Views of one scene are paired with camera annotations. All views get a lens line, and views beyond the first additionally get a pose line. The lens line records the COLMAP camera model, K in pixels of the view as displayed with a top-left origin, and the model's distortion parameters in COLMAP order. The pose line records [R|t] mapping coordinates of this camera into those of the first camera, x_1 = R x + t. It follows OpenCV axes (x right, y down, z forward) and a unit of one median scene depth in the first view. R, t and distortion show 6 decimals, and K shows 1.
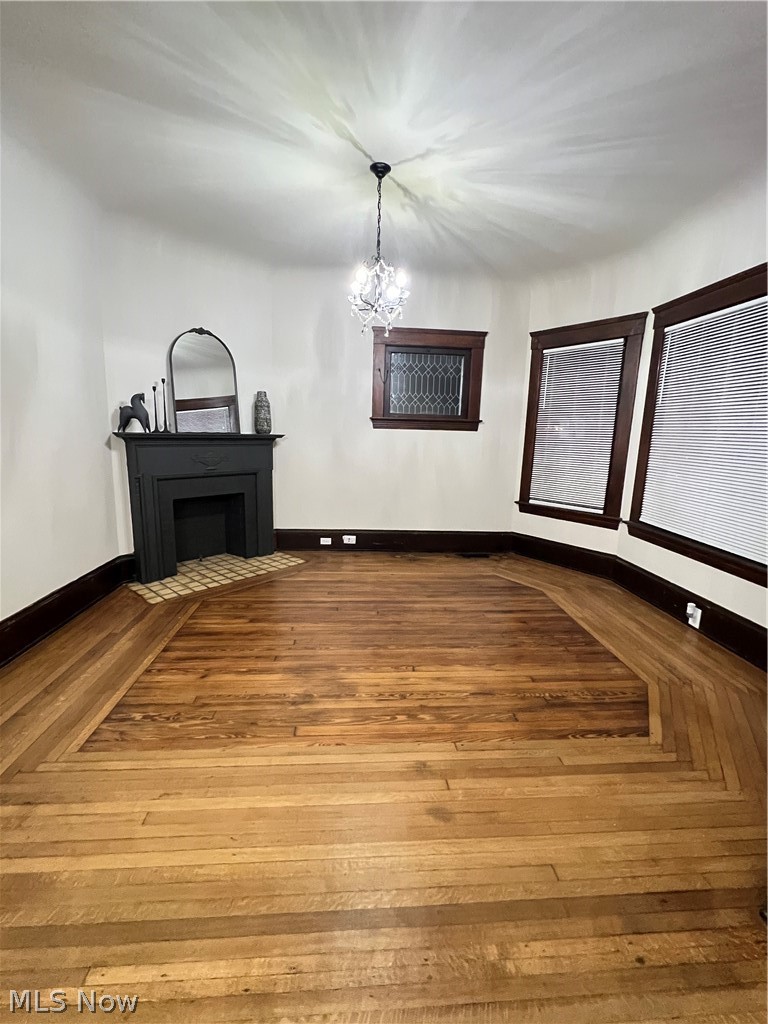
lens RADIAL K [[452.3, 0, 384.0], [0, 452.3, 512.0], [0, 0, 1]] dist [-0.001617, -0.000215]
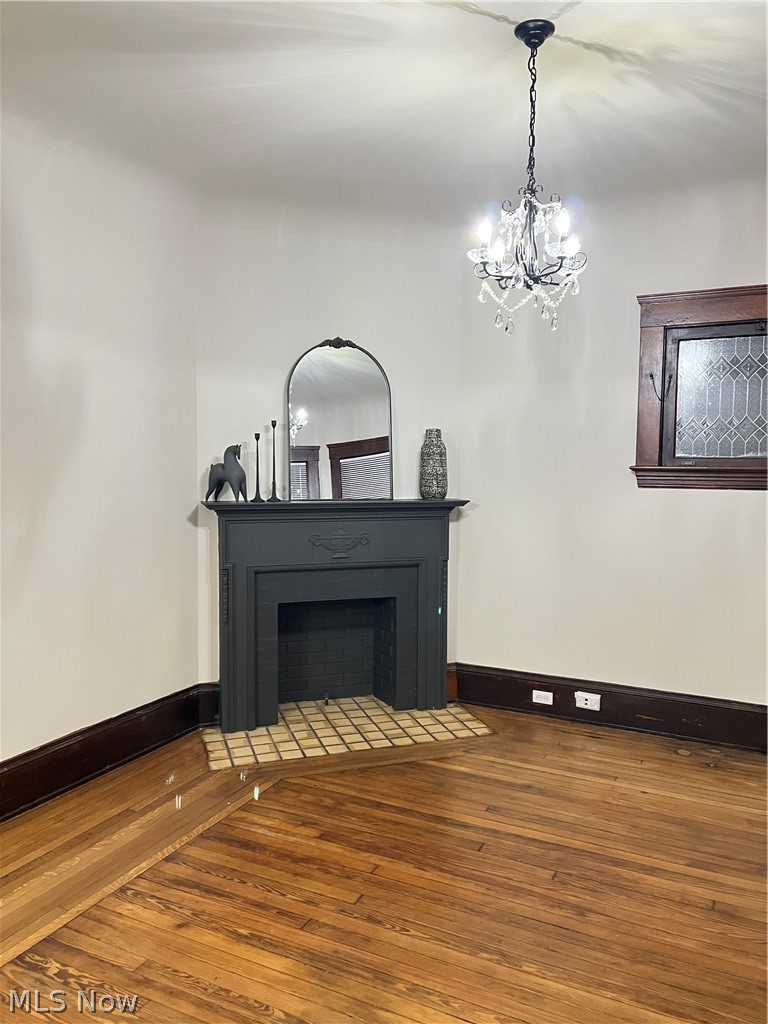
lens RADIAL K [[773.6, 0, 384.0], [0, 773.6, 512.0], [0, 0, 1]] dist [0.066150, -0.075152]
pose [[0.855071, 0.014197, -0.518317, 0.235672], [-0.075678, 0.992338, -0.097665, -0.062158], [0.512959, 0.122736, 0.849593, 0.132112]]
